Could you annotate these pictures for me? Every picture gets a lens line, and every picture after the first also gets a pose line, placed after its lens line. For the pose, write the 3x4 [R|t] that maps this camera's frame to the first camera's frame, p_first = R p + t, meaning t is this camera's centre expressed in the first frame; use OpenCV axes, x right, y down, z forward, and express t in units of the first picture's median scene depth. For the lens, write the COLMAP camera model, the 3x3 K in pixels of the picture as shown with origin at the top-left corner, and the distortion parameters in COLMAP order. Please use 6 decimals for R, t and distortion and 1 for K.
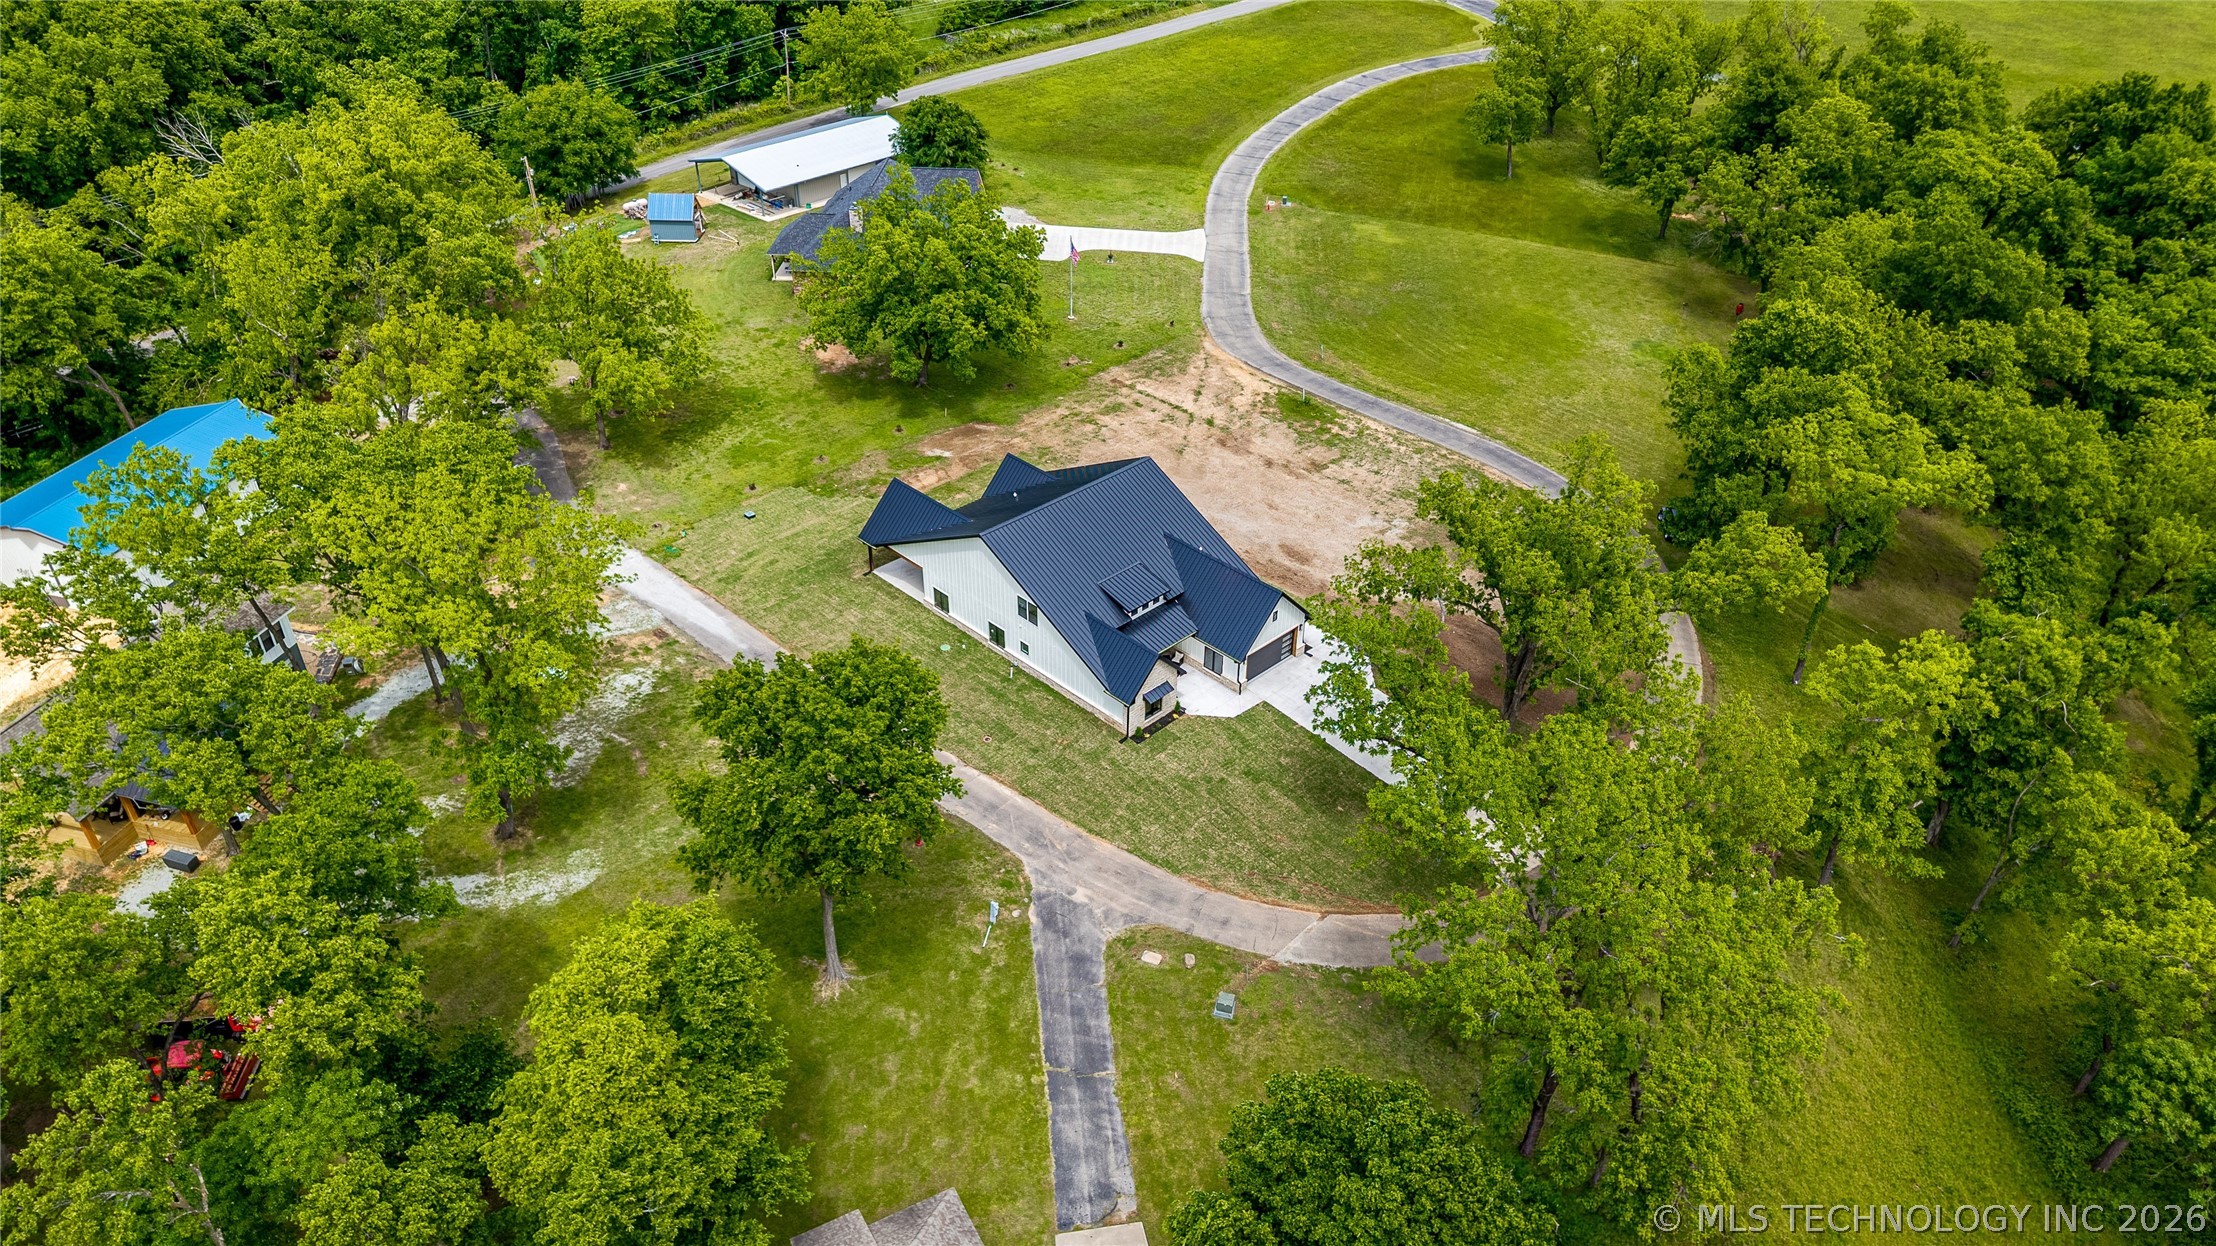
lens RADIAL K [[1515.3, 0, 1099.9], [0, 1515.3, 598.9], [0, 0, 1]] dist [0.090379, -0.127729]
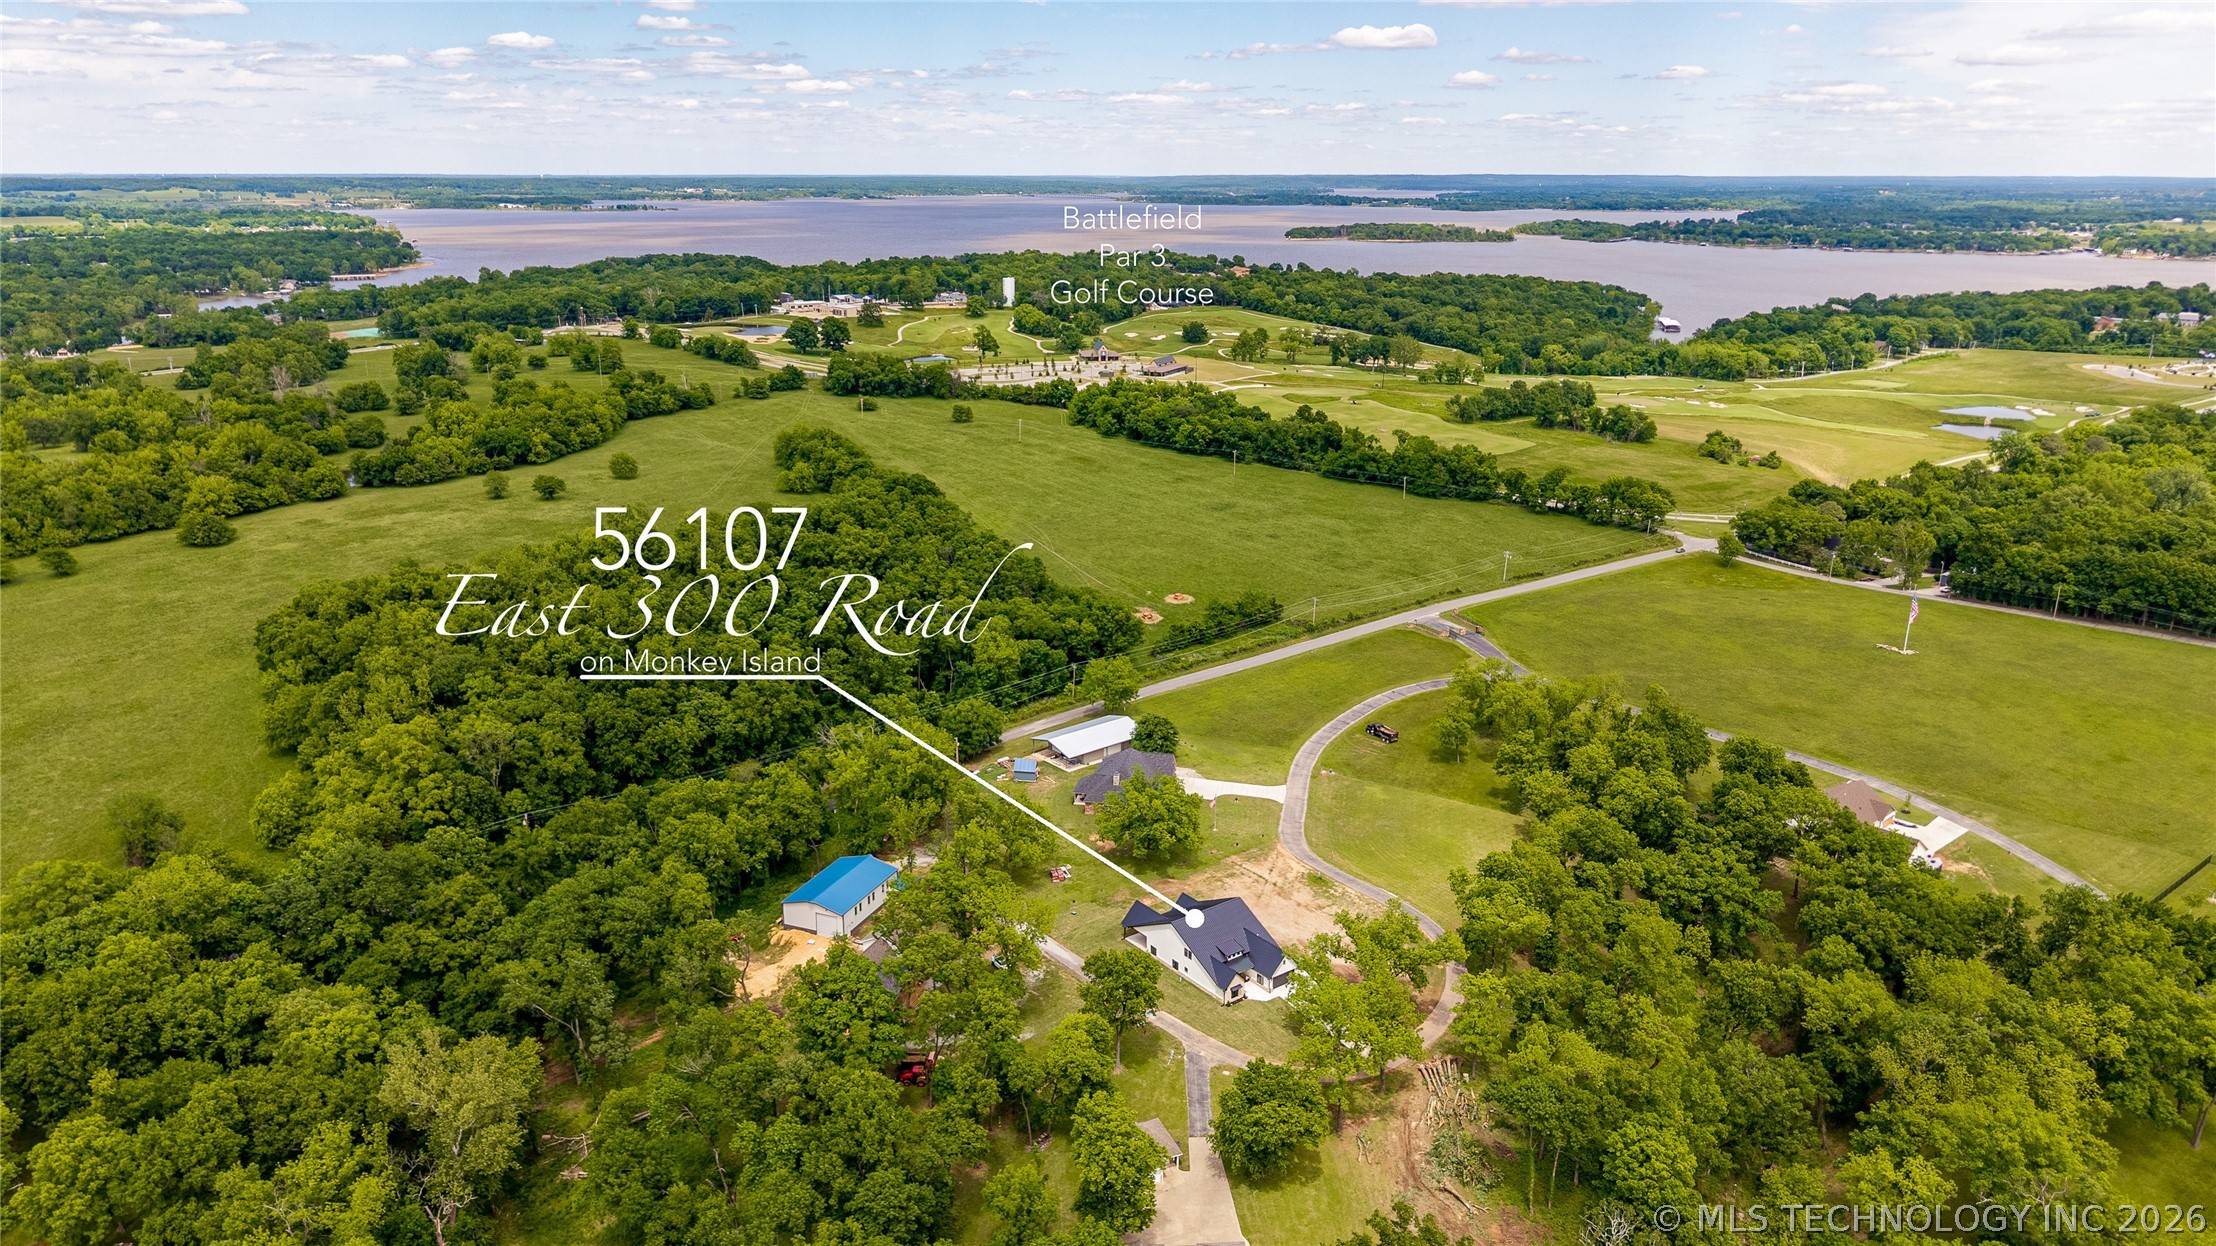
lens RADIAL K [[1503.2, 0, 1086.4], [0, 1503.2, 630.6], [0, 0, 1]] dist [0.059888, -0.049840]
pose [[0.991779, 0.036734, -0.122580, 0.058647], [-0.068487, 0.961545, -0.265972, 0.134918], [0.108095, 0.272180, 0.956155, -1.268264]]
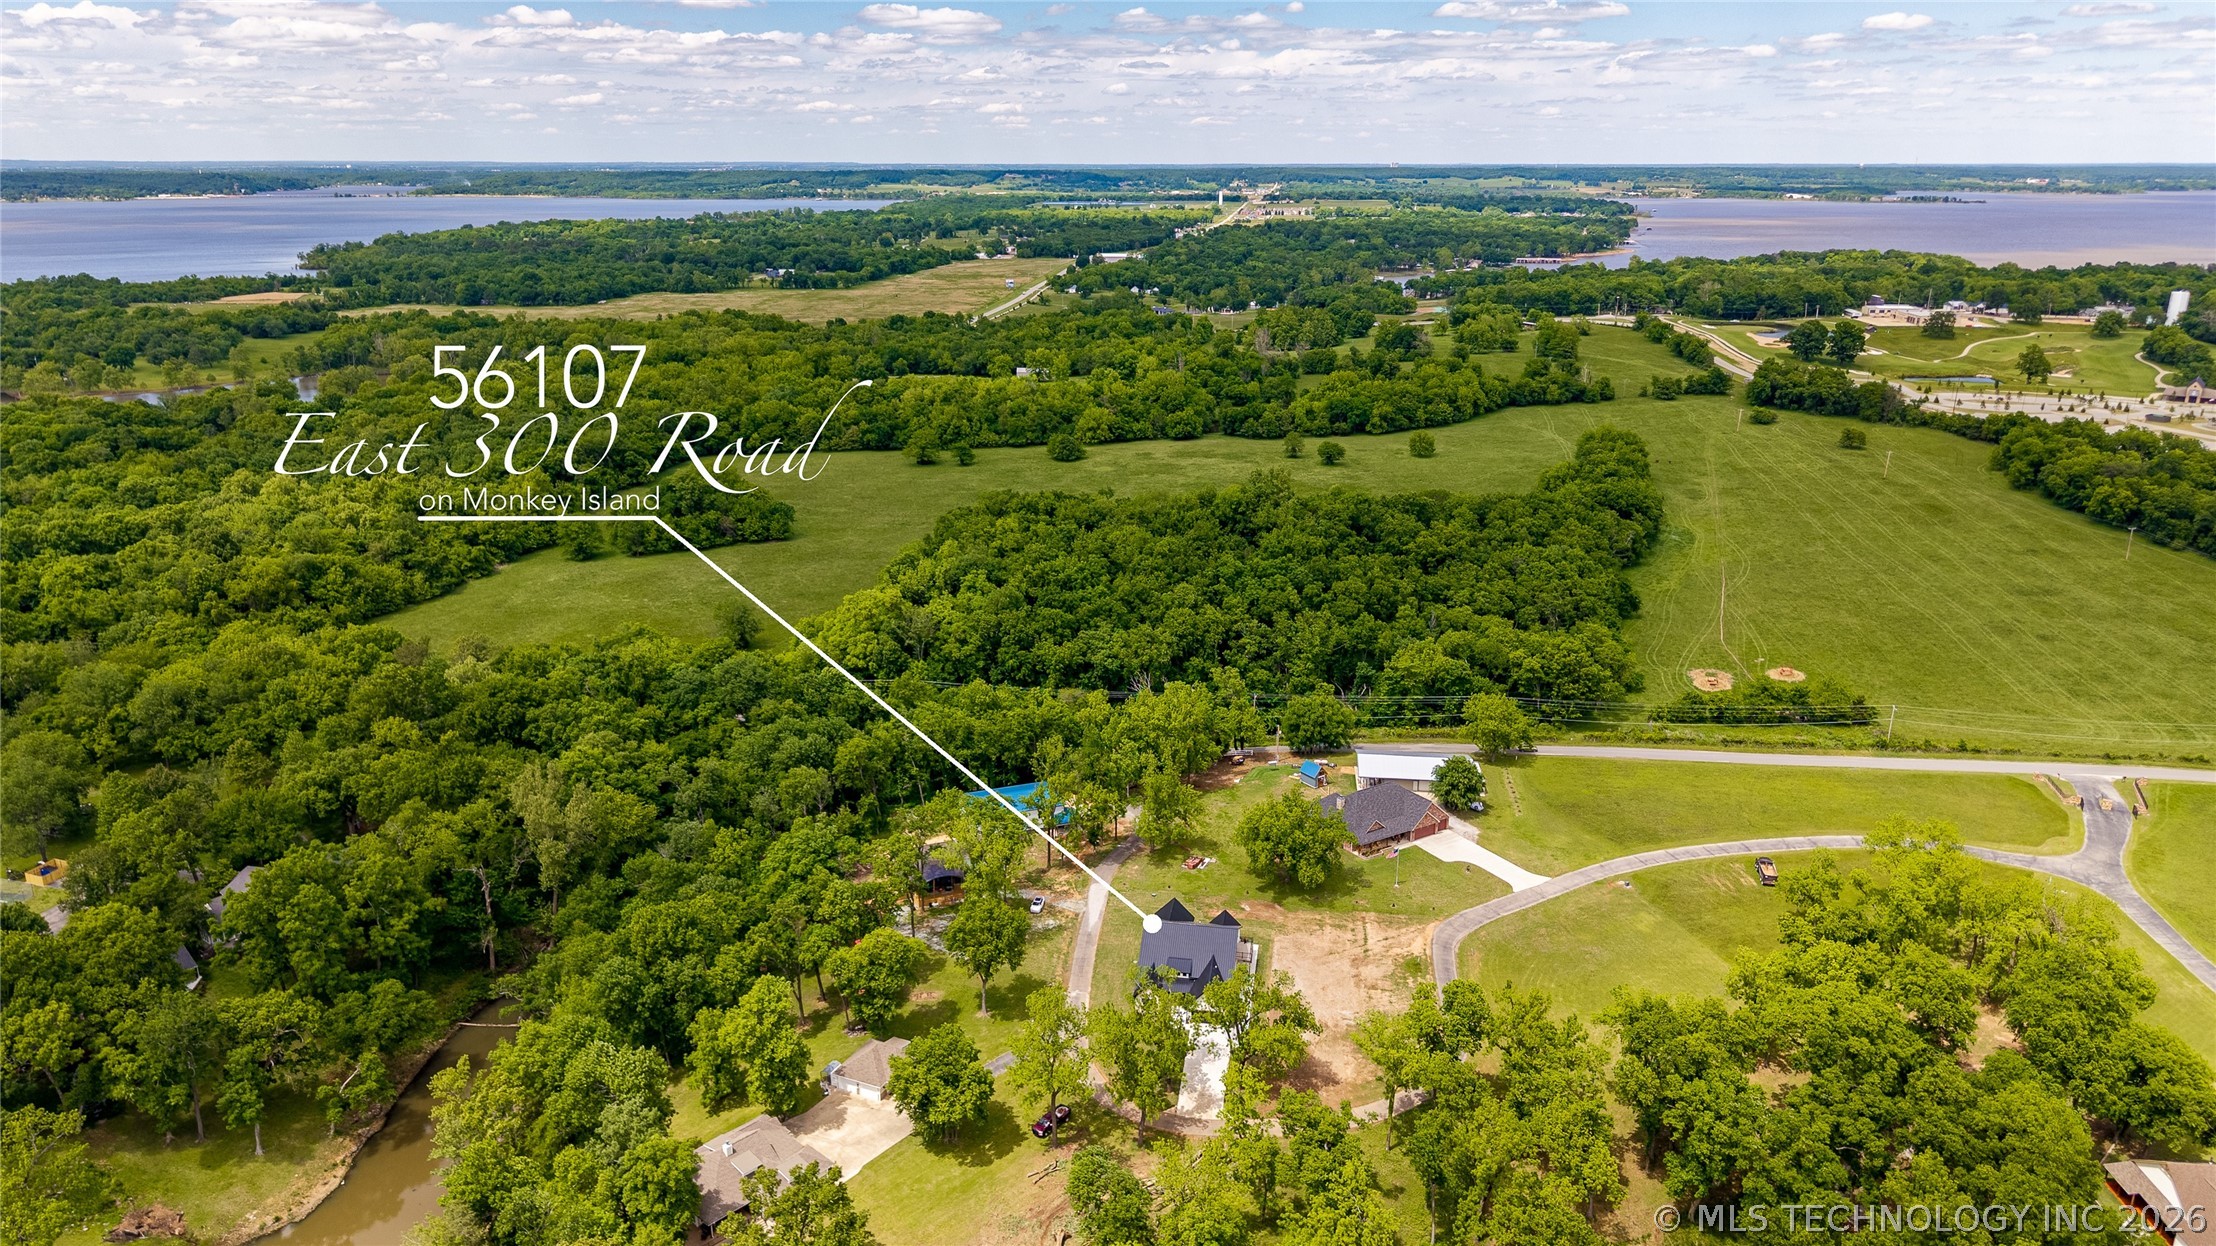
lens RADIAL K [[1515.3, 0, 1099.9], [0, 1515.3, 598.9], [0, 0, 1]] dist [0.090379, -0.127729]
pose [[0.588711, 0.220795, -0.777605, 1.366057], [-0.432689, 0.898630, -0.072421, -0.243038], [0.682789, 0.379096, 0.624569, -0.688832]]
